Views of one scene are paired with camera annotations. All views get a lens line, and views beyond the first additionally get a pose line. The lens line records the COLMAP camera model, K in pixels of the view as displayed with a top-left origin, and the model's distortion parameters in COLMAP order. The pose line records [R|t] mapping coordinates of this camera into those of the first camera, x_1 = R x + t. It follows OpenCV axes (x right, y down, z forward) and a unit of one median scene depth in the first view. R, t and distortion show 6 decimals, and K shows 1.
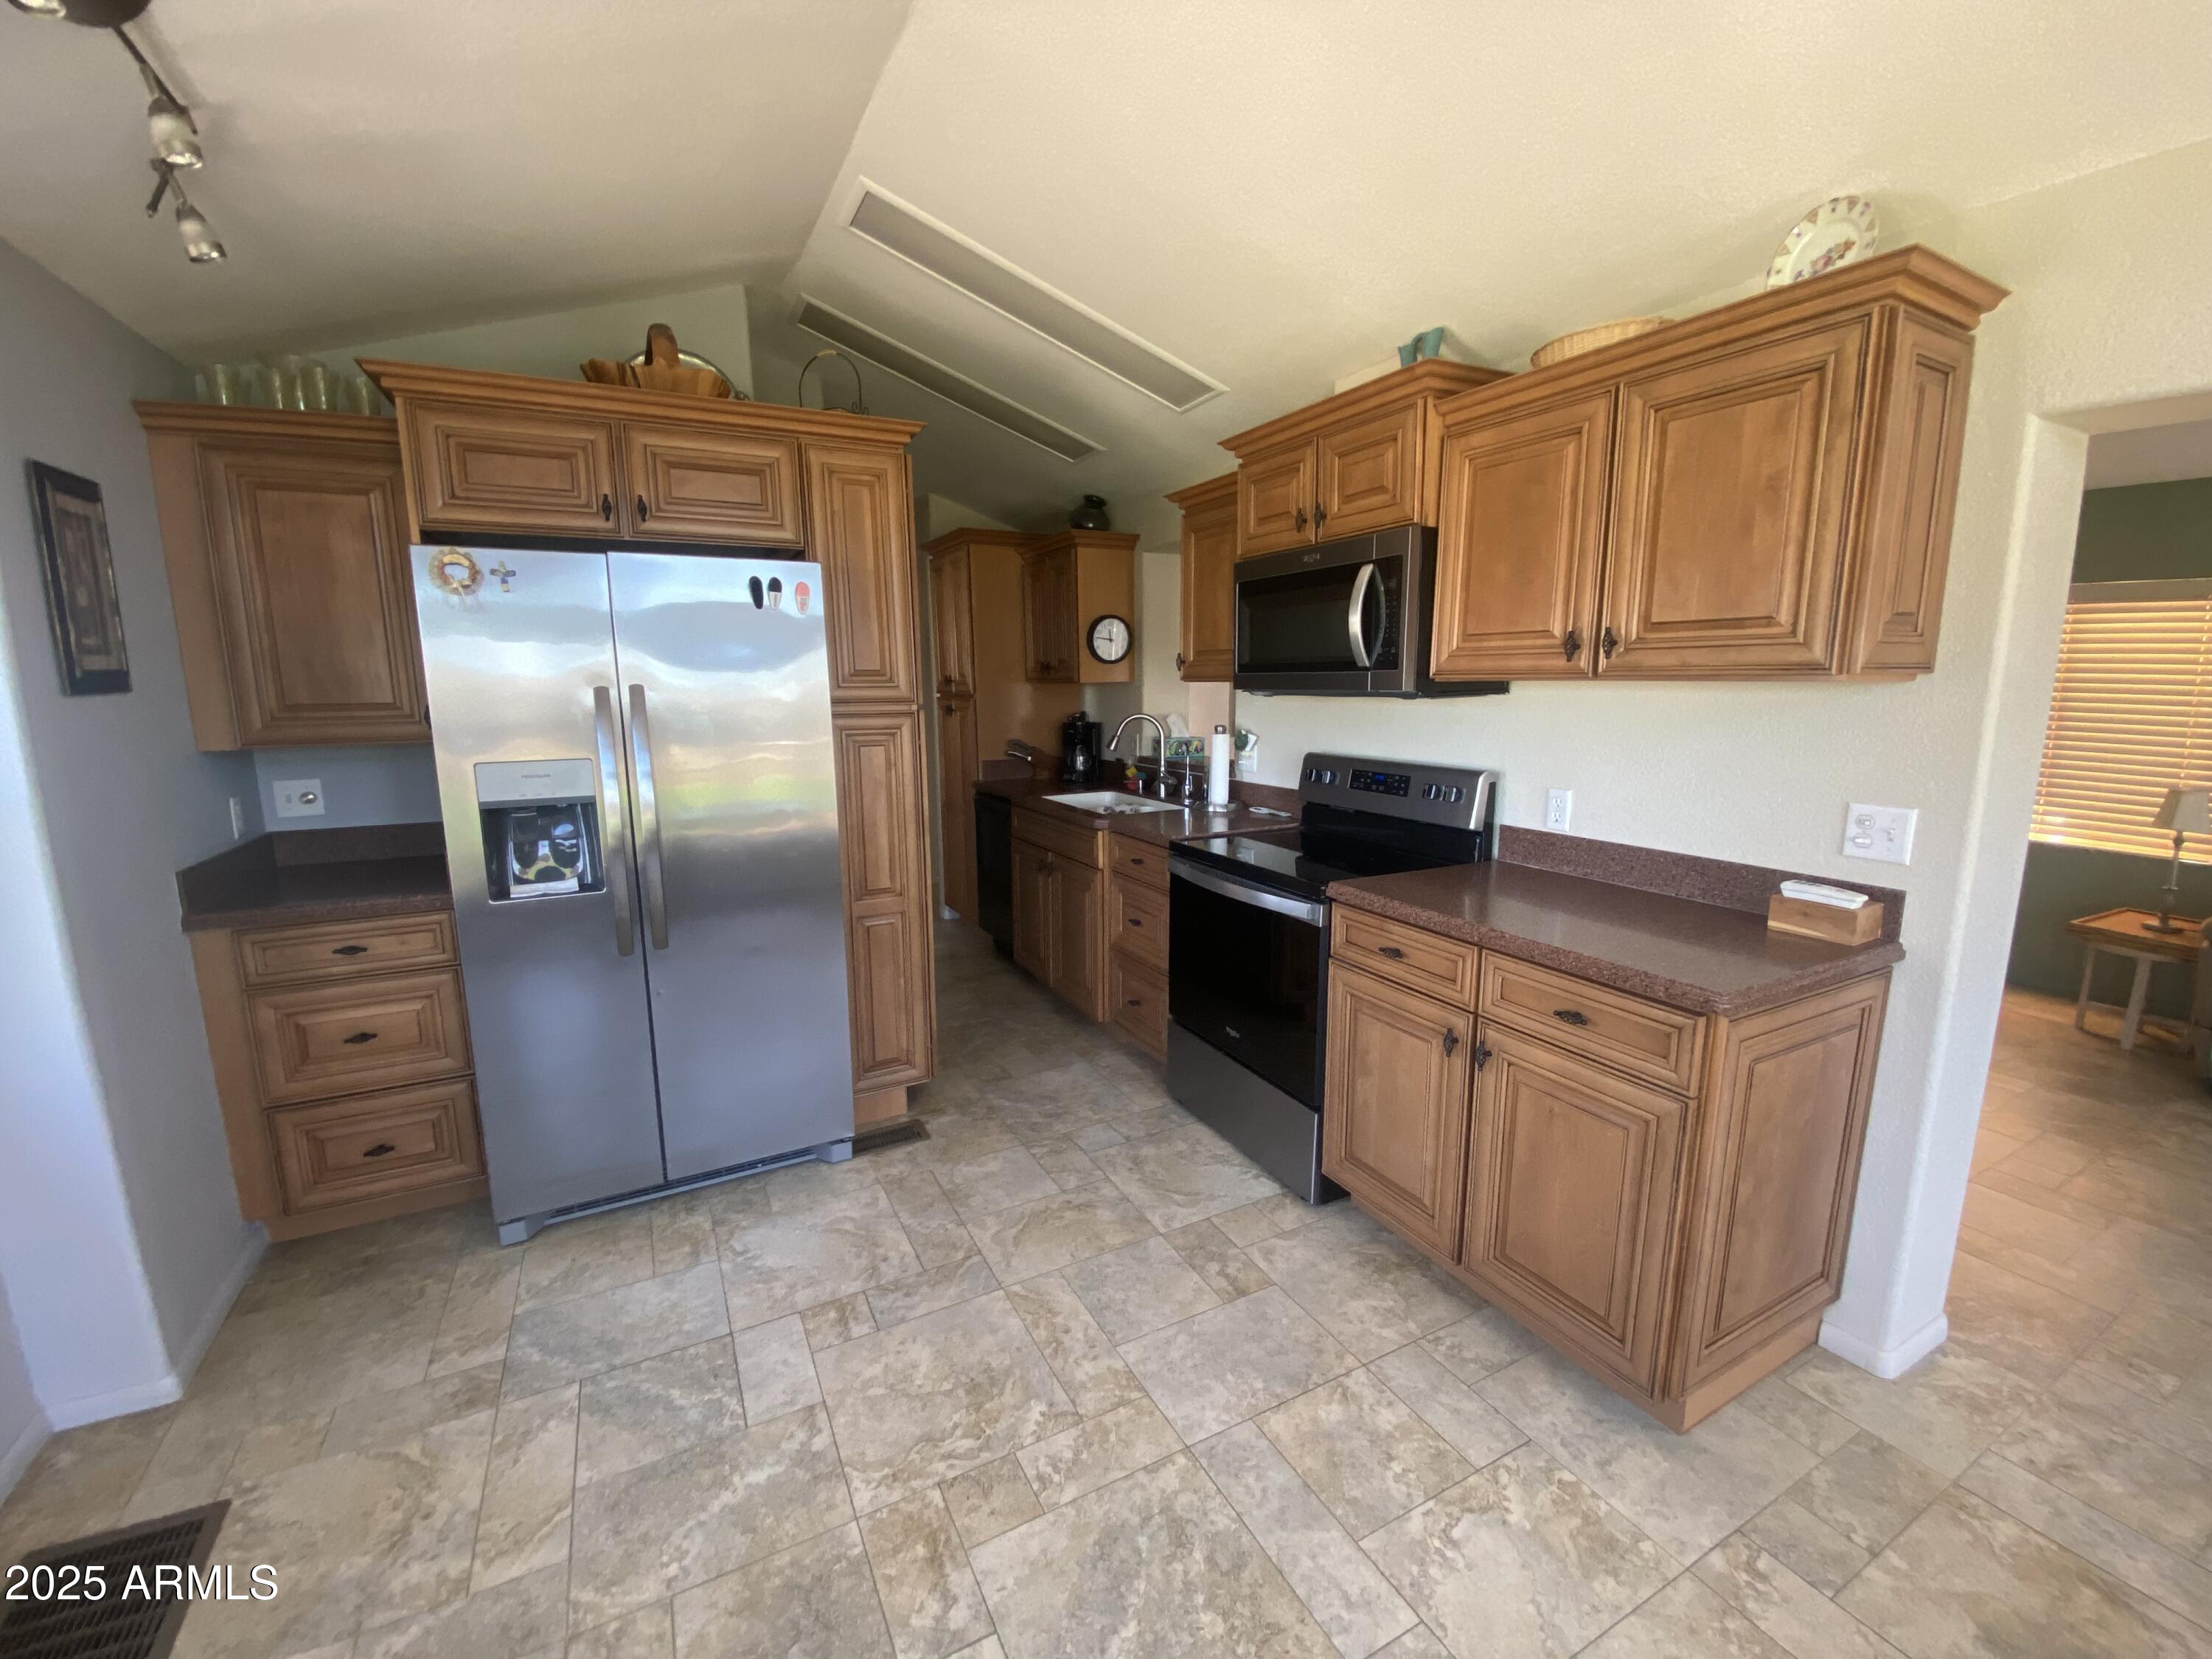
lens RADIAL K [[898.2, 0, 1121.6], [0, 898.2, 827.1], [0, 0, 1]] dist [0.018348, -0.016929]
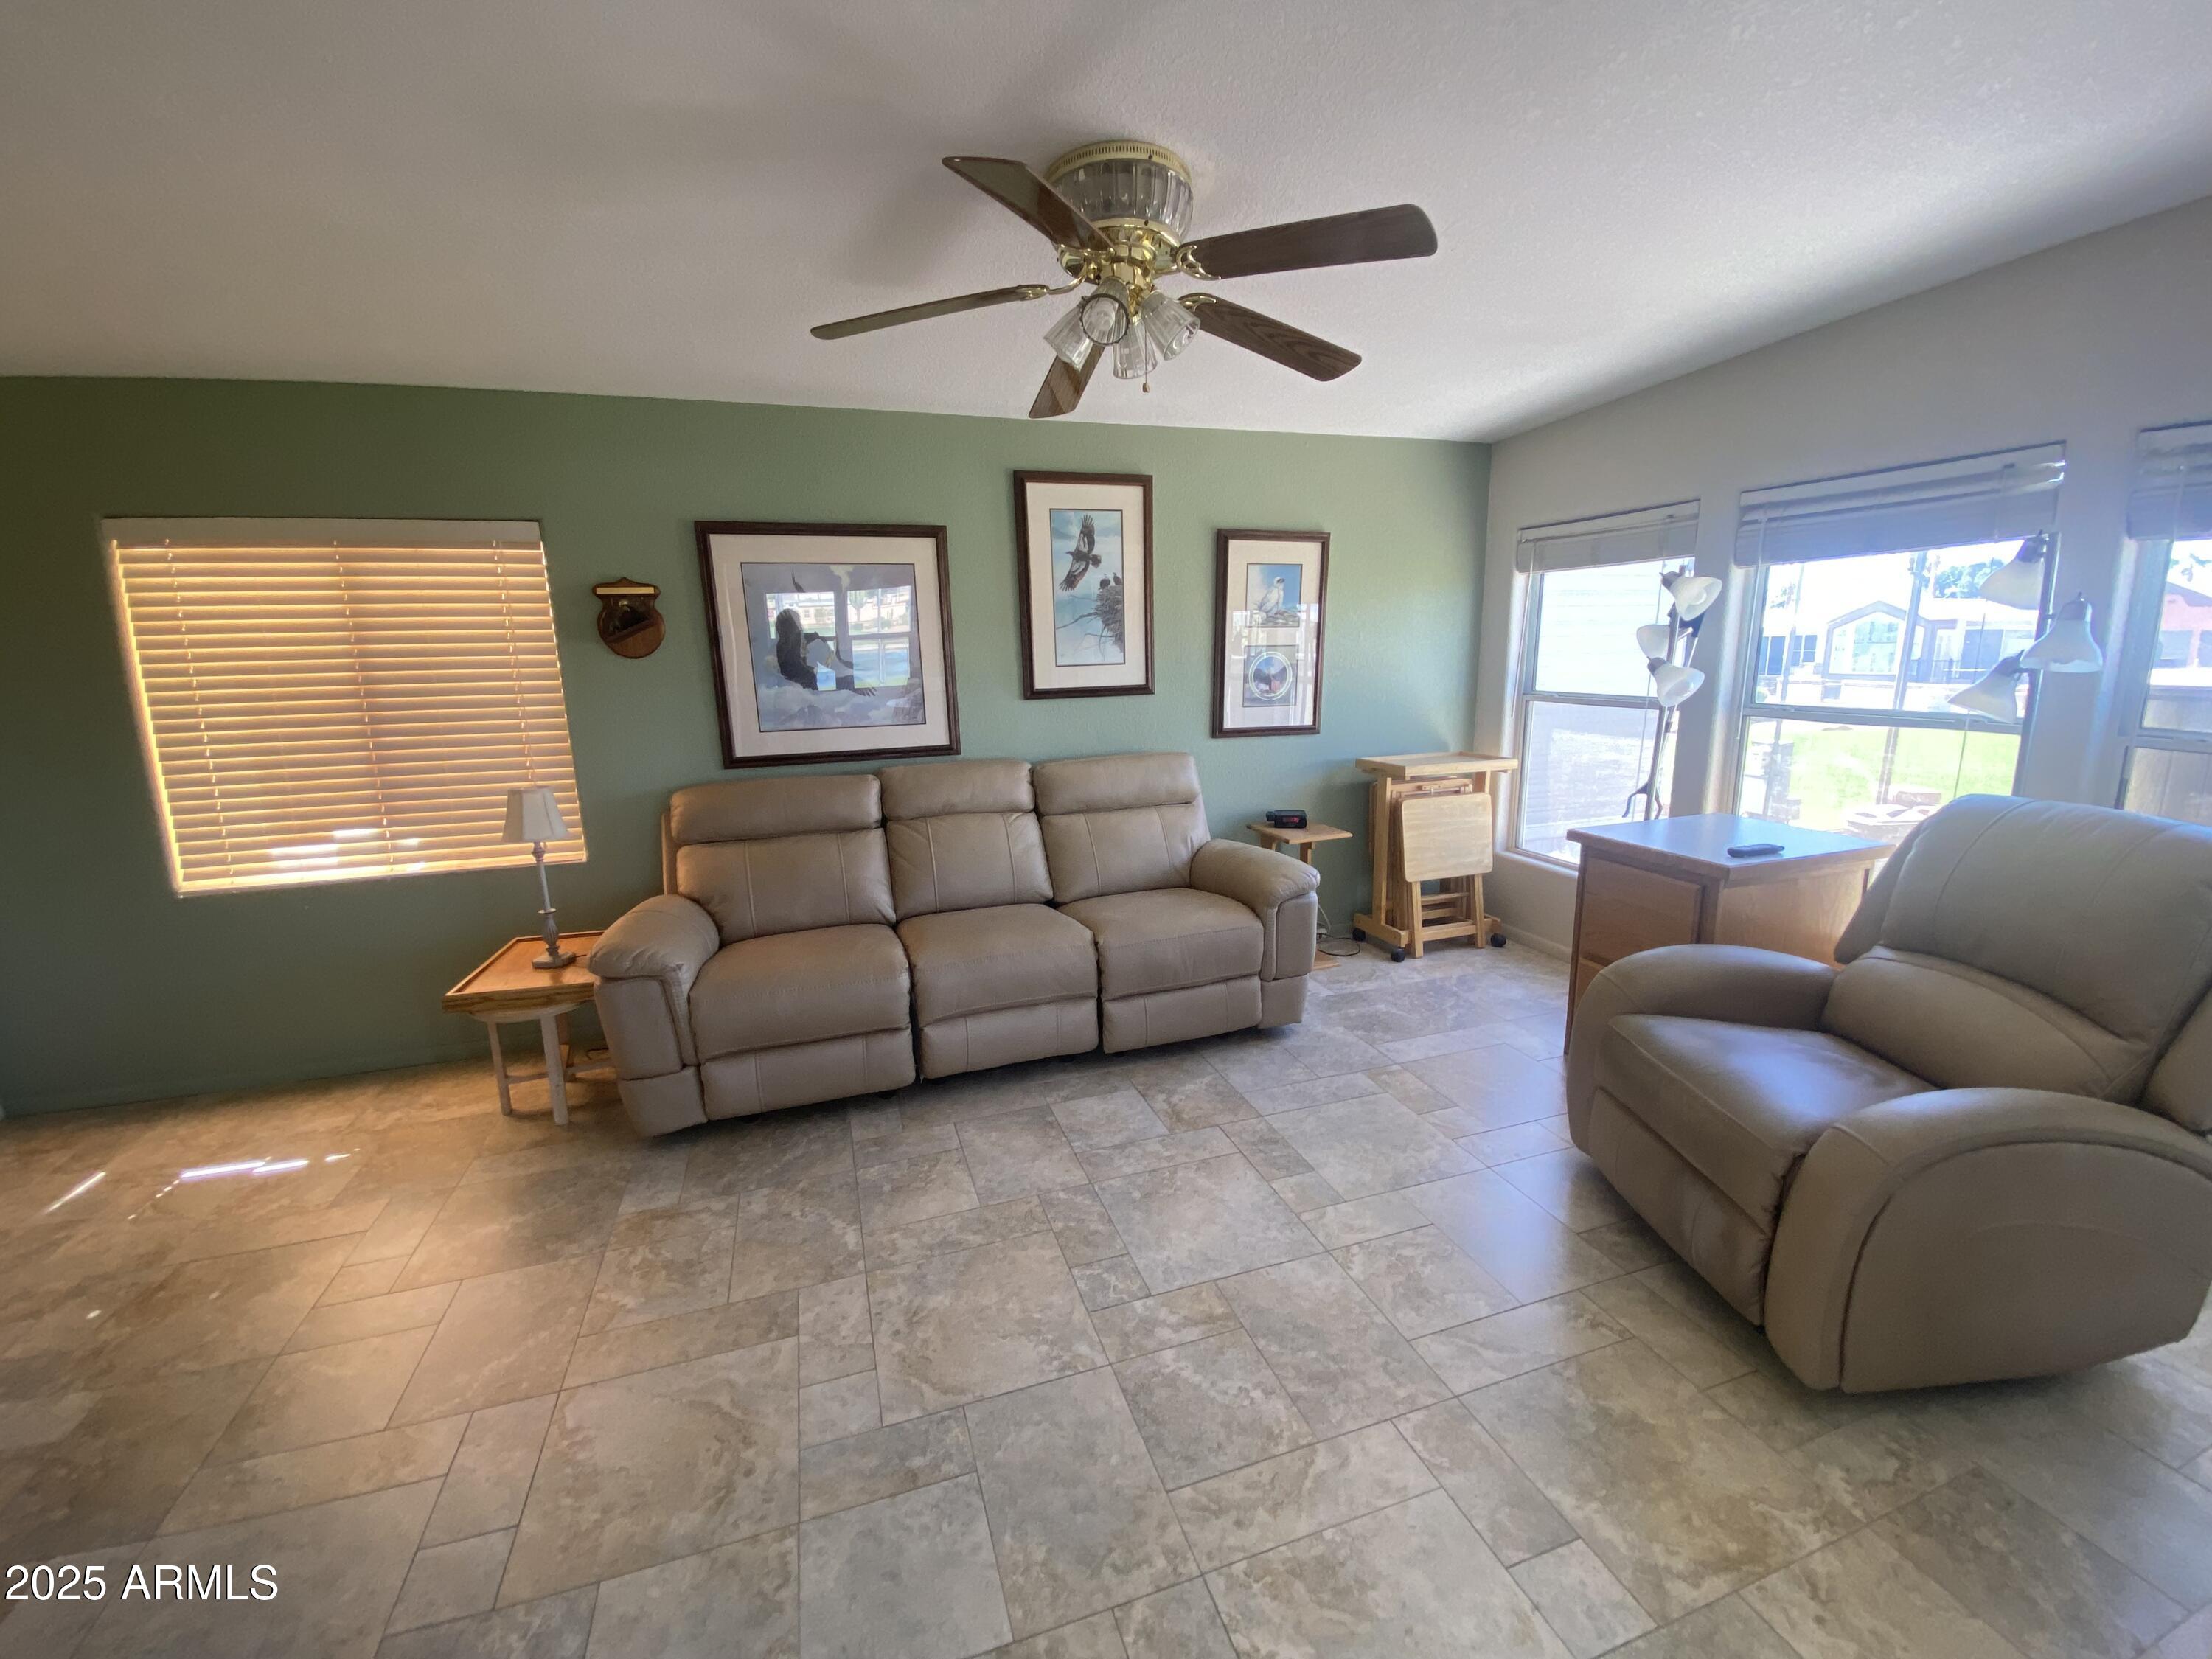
lens RADIAL K [[898.2, 0, 1101.2], [0, 898.2, 822.3], [0, 0, 1]] dist [0.018348, -0.016929]
pose [[0.175891, -0.192321, 0.965440, 0.718564], [0.184388, 0.969809, 0.159598, -0.062592], [-0.966987, 0.149943, 0.206042, 0.500933]]
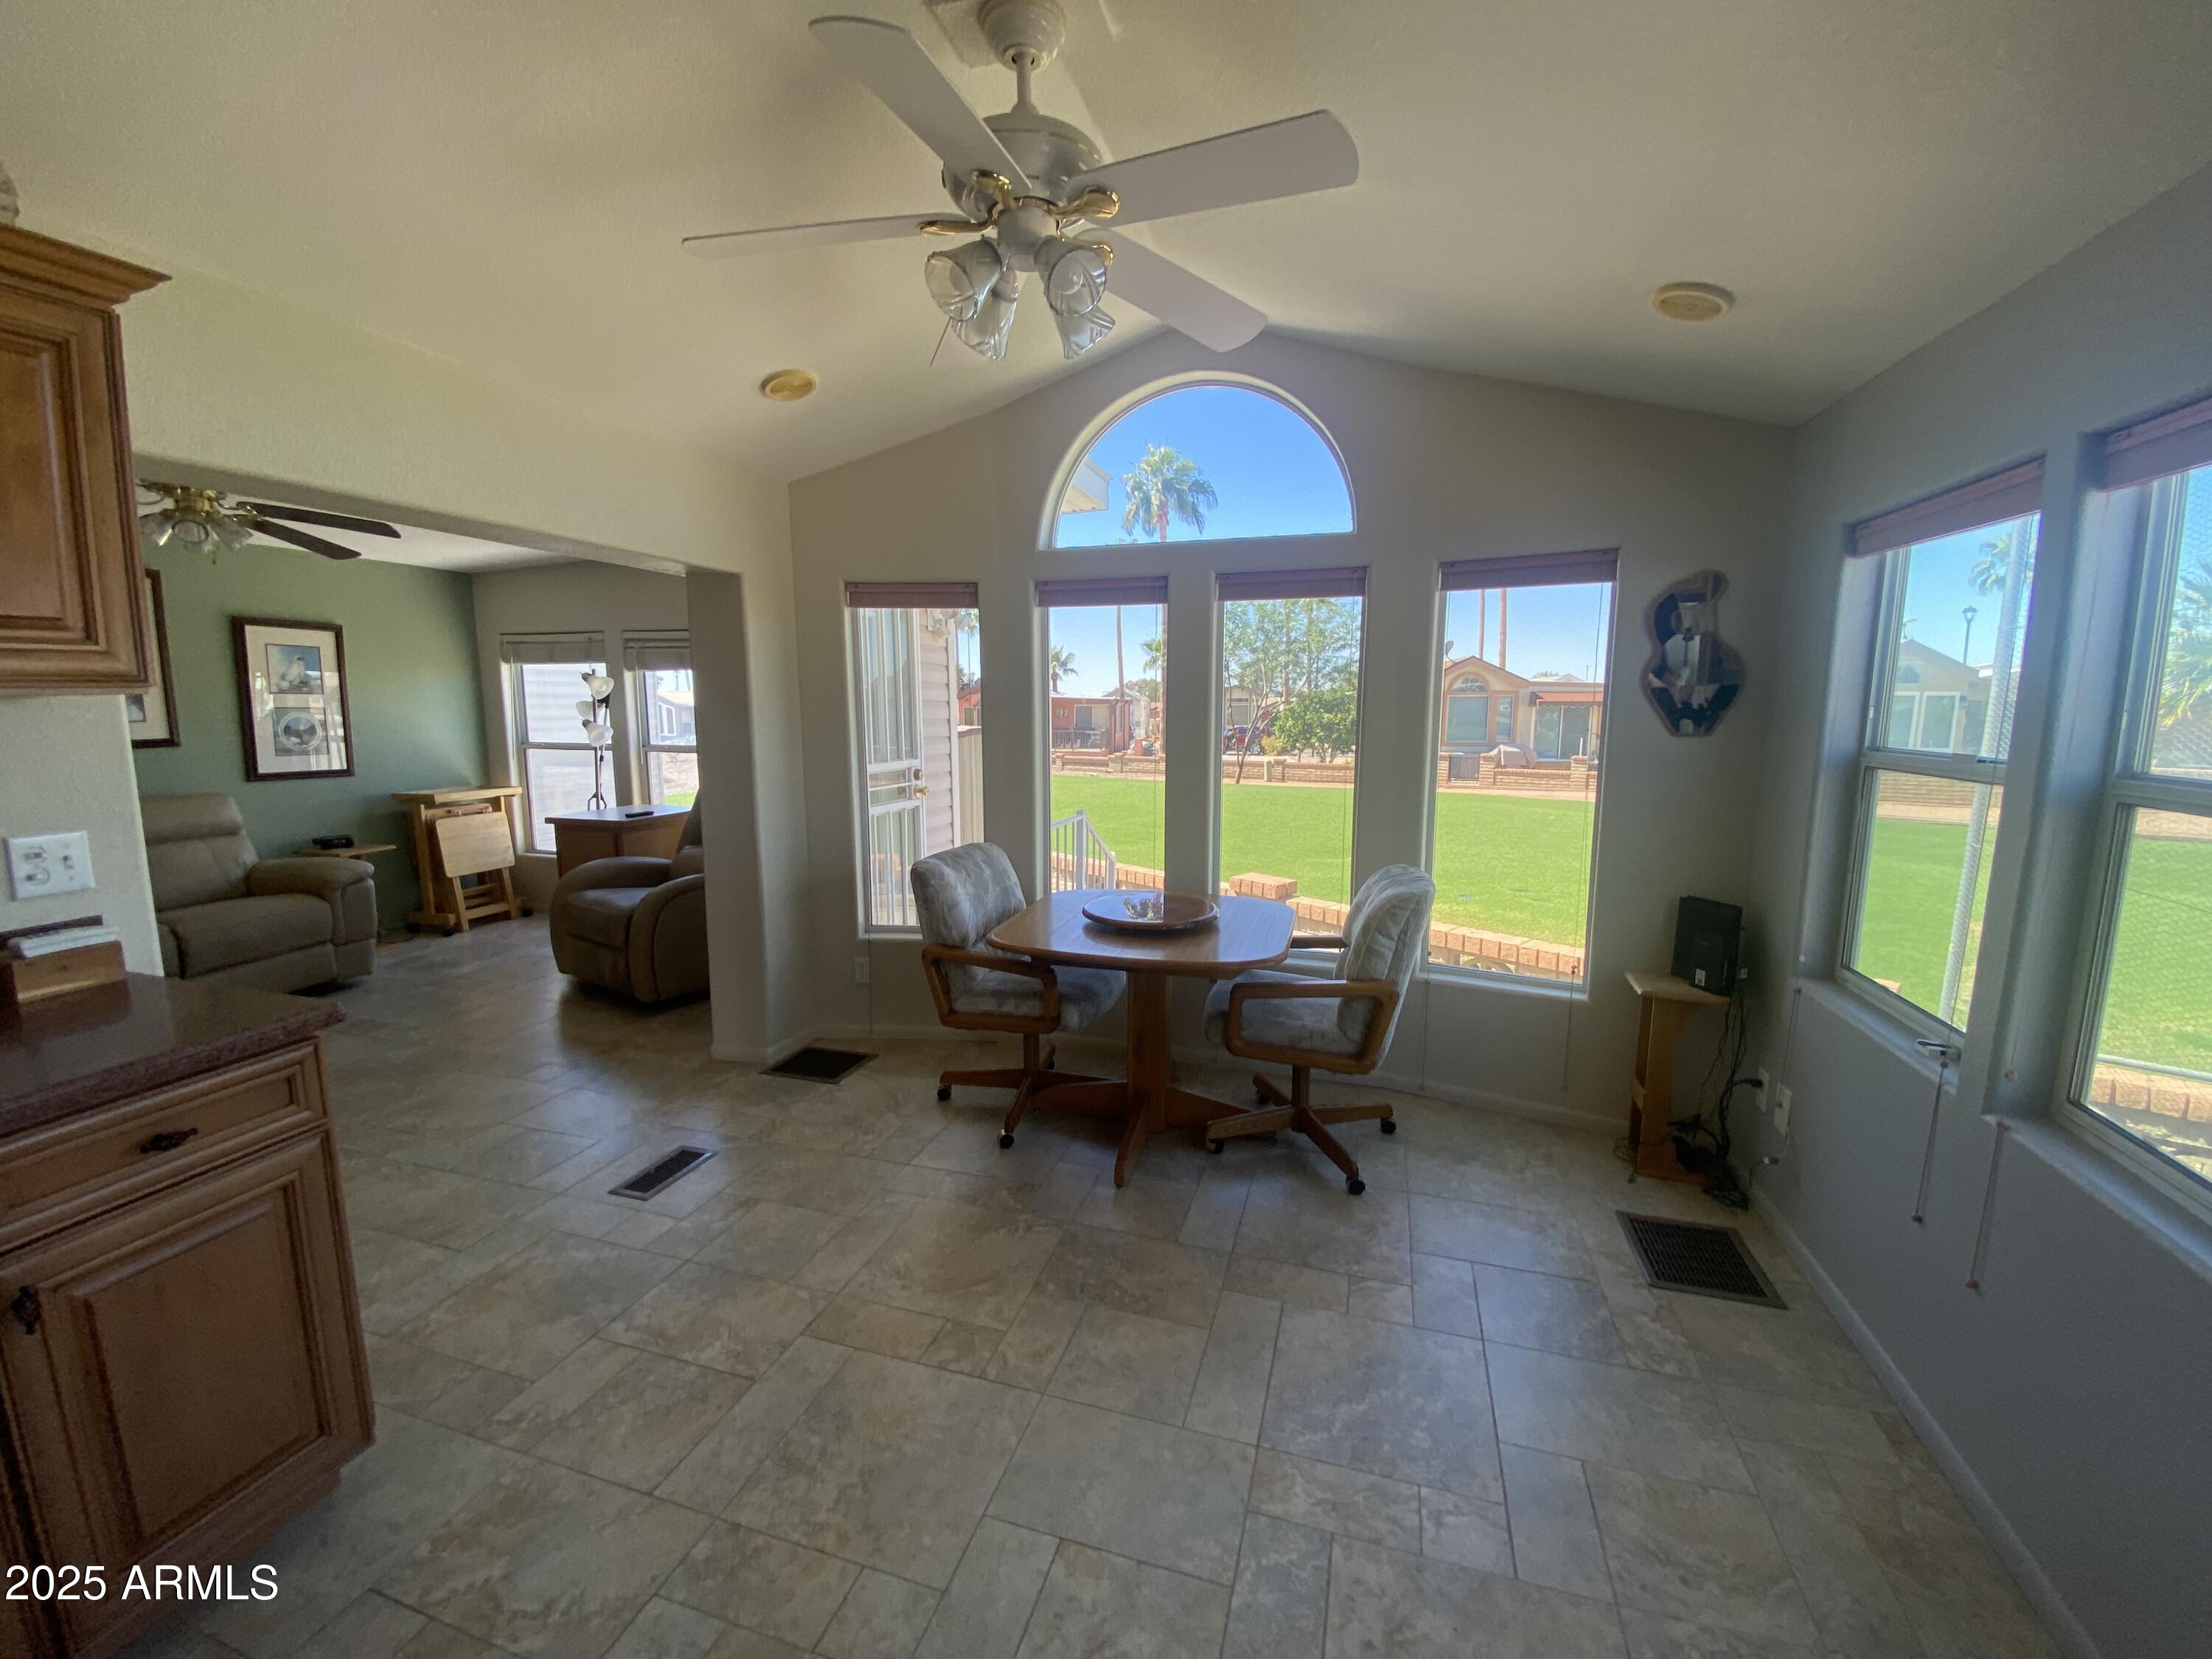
lens RADIAL K [[898.2, 0, 1098.1], [0, 898.2, 823.6], [0, 0, 1]] dist [0.018348, -0.016929]
pose [[-0.696988, -0.096533, 0.710556, -0.385214], [0.118922, 0.961615, 0.247292, -0.095301], [-0.707153, 0.256861, -0.658754, 0.623573]]
